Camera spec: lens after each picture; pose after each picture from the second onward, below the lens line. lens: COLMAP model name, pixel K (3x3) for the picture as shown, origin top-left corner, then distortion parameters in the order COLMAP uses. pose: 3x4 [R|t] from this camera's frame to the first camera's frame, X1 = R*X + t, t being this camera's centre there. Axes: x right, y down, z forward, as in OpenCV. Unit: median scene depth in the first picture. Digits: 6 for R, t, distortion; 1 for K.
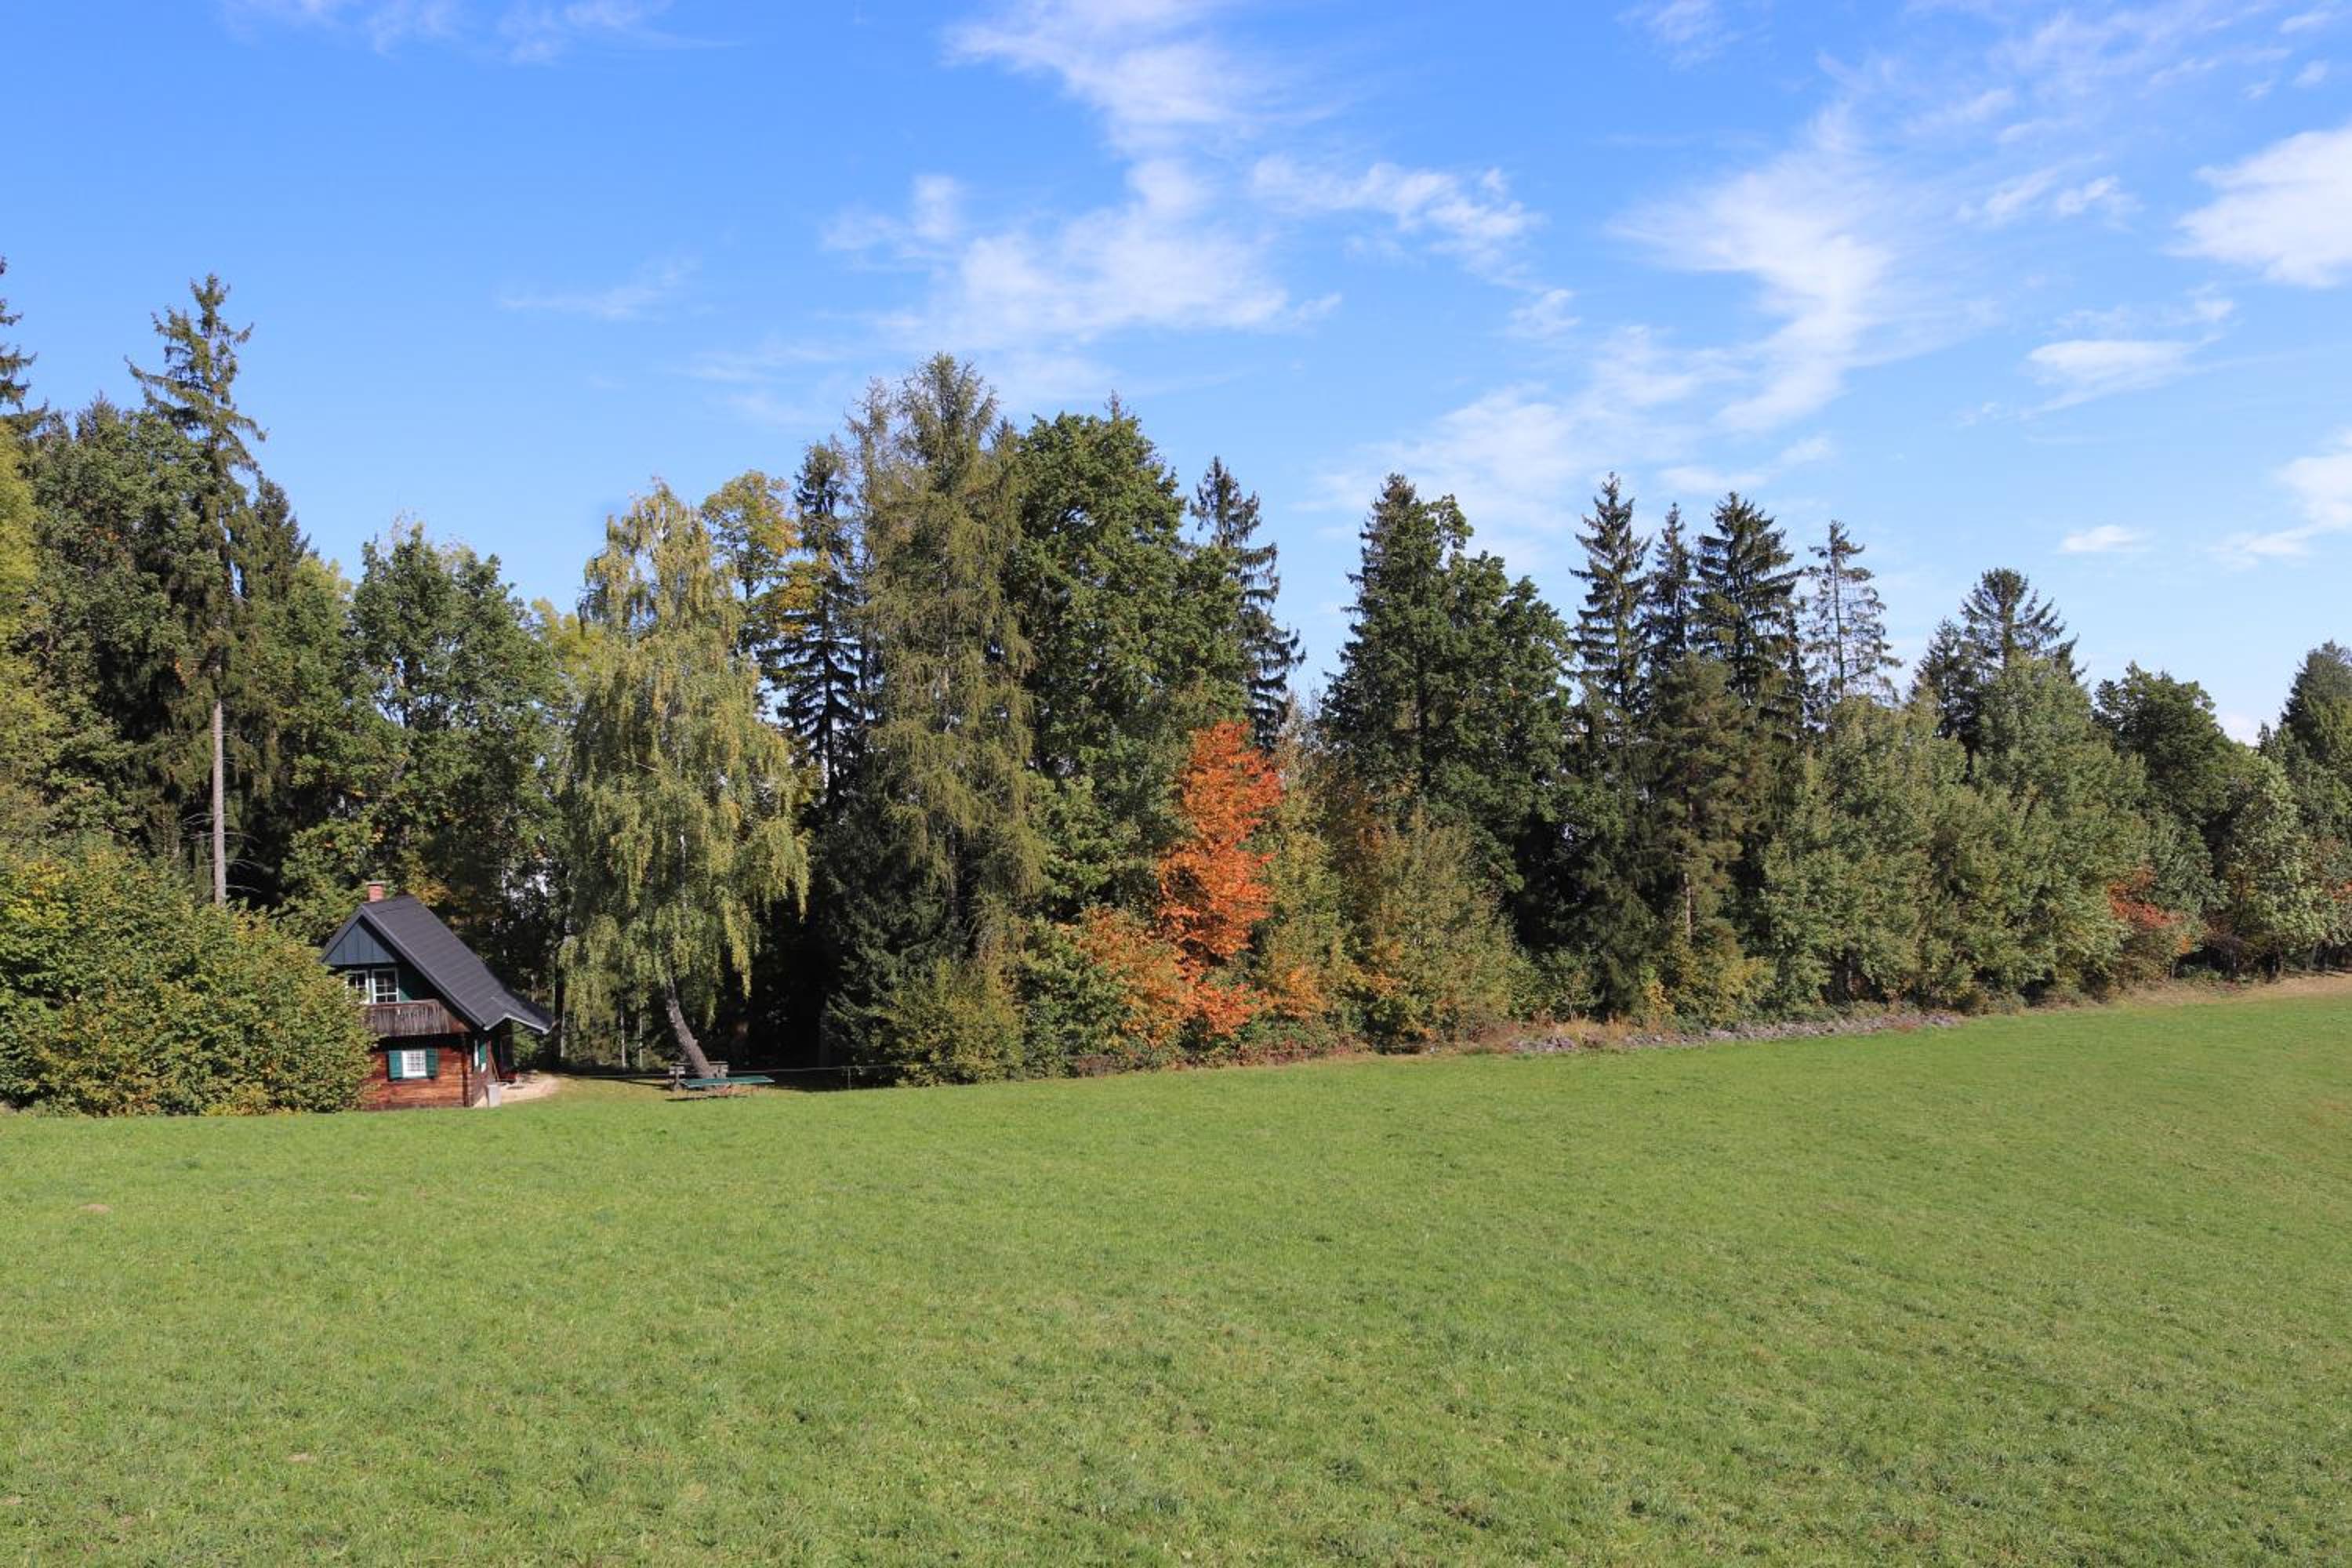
lens RADIAL K [[1956.3, 0, 1213.7], [0, 1956.3, 783.1], [0, 0, 1]] dist [-0.158868, 0.166914]
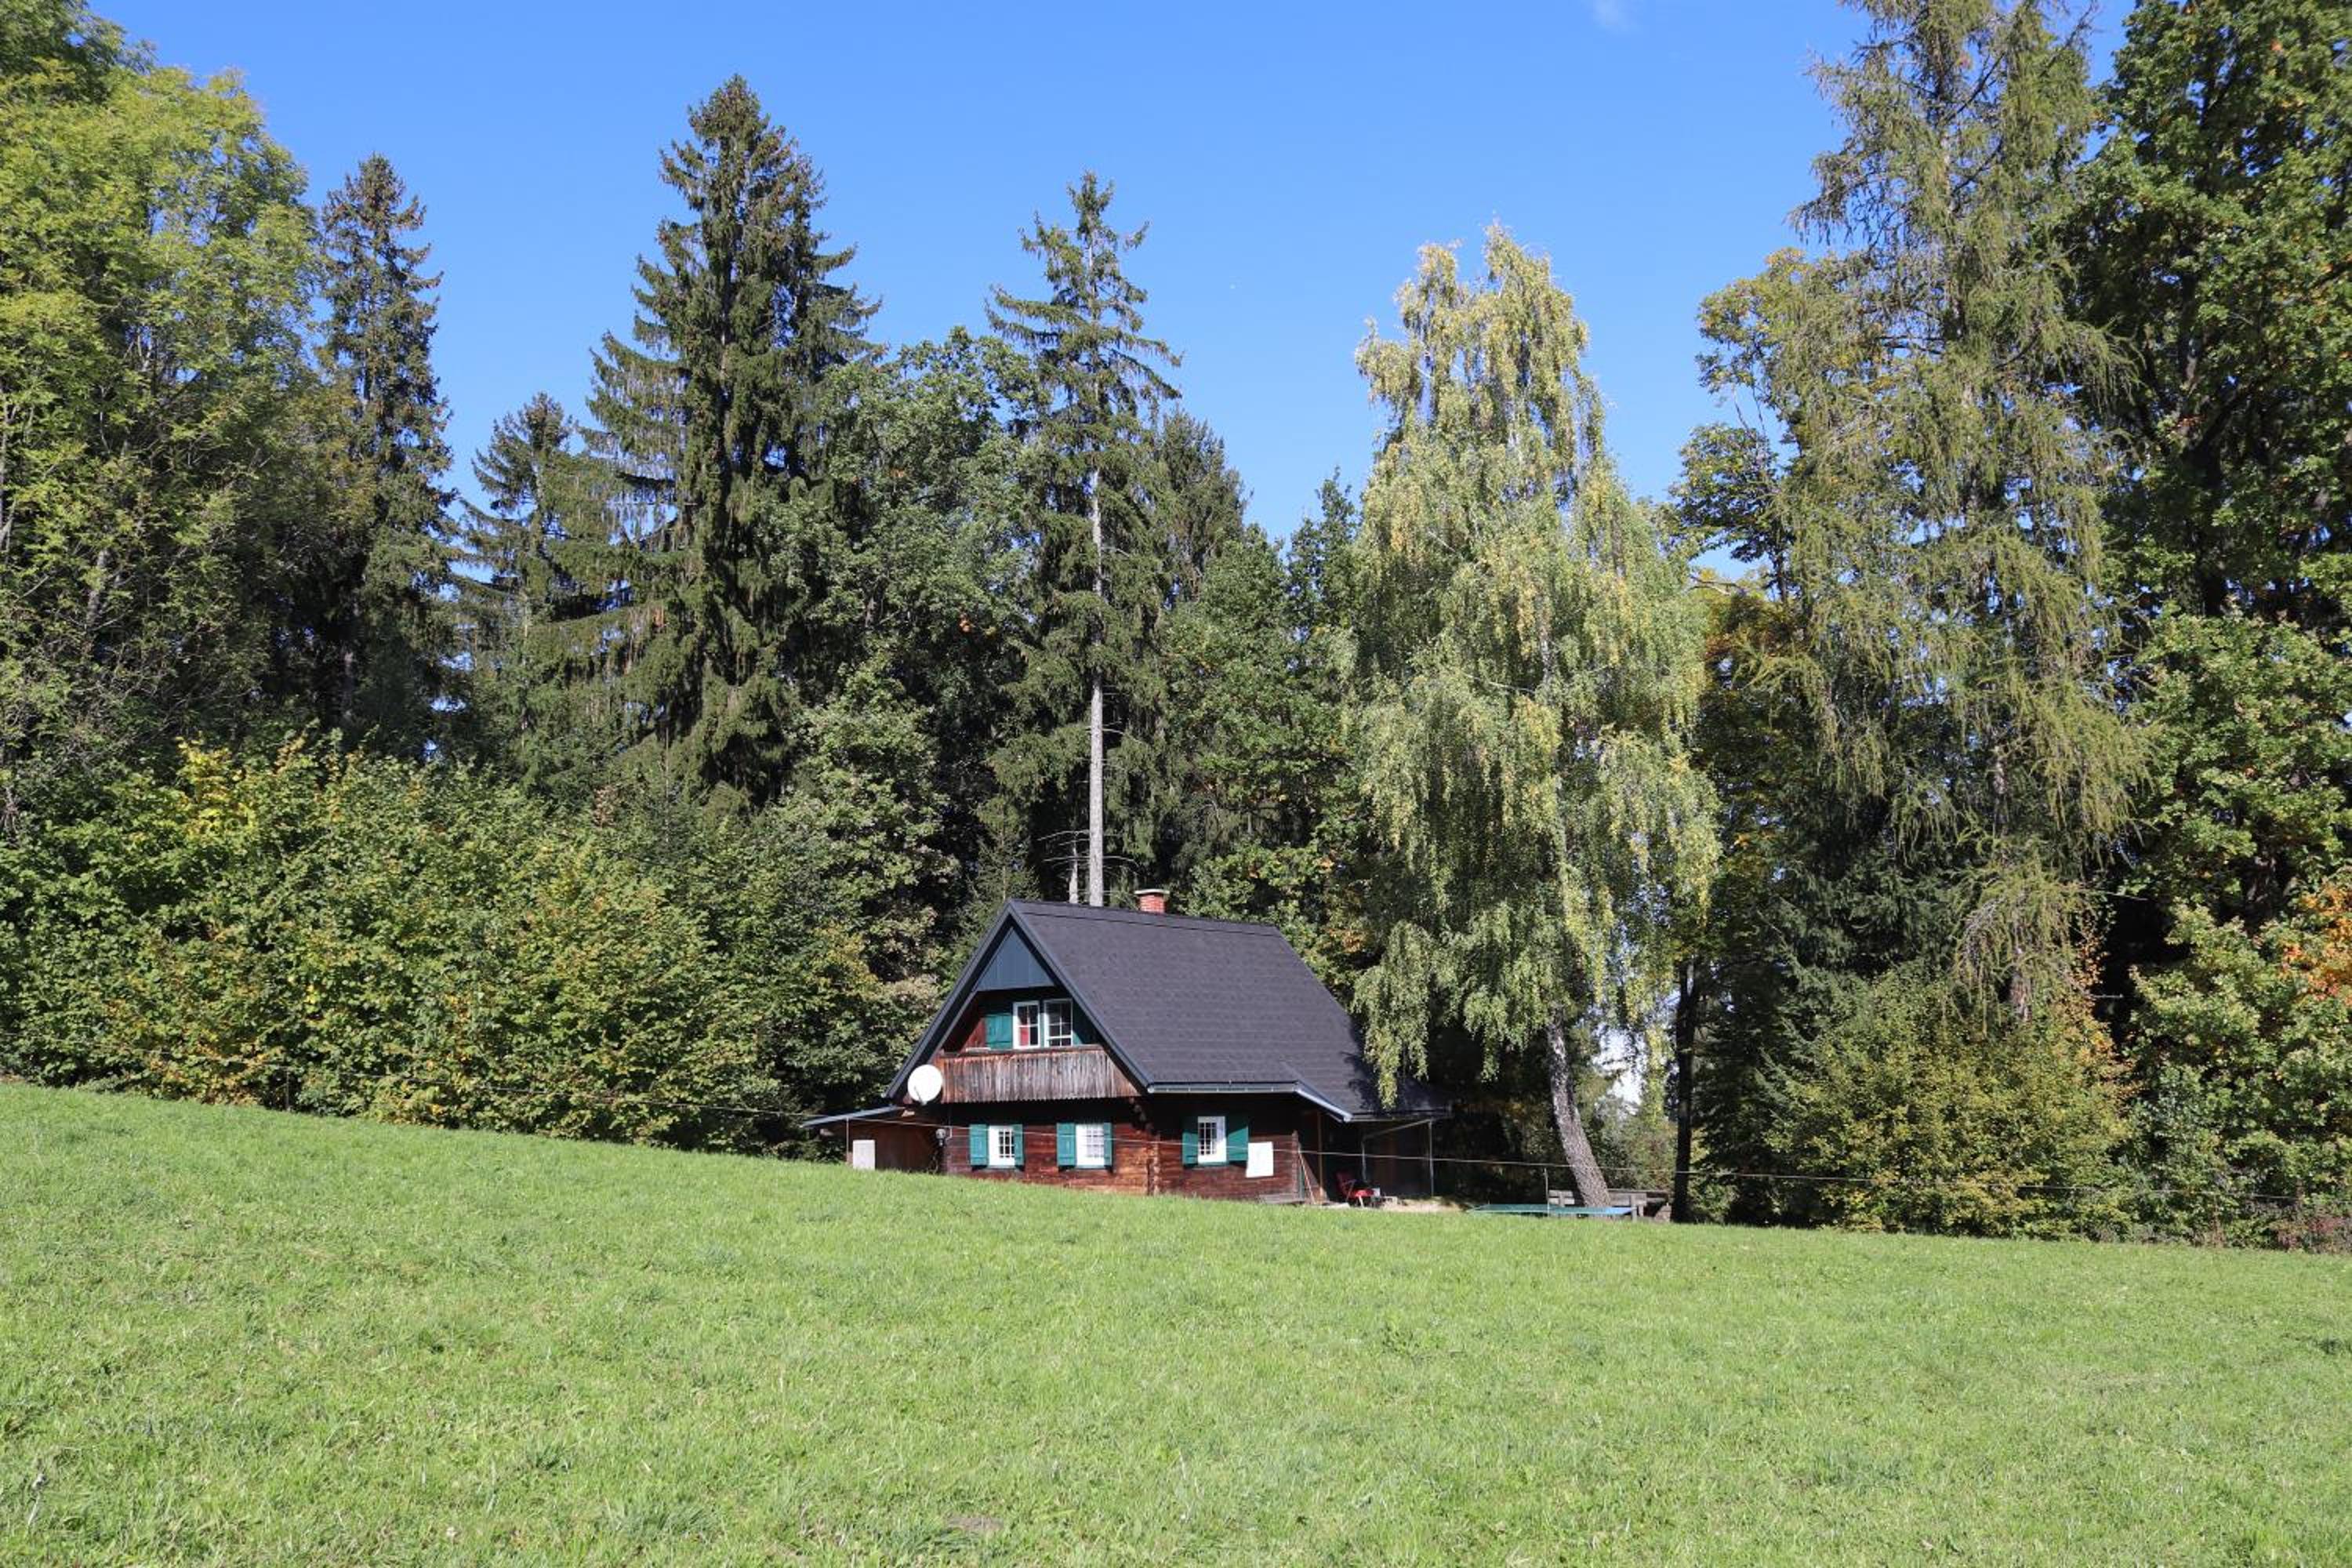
lens RADIAL K [[1956.3, 0, 1213.7], [0, 1956.3, 783.1], [0, 0, 1]] dist [-0.158868, 0.166914]
pose [[0.647623, -0.097731, -0.755667, 0.095955], [0.014922, 0.993177, -0.115660, 0.080545], [0.761815, 0.063628, 0.644663, 0.472641]]
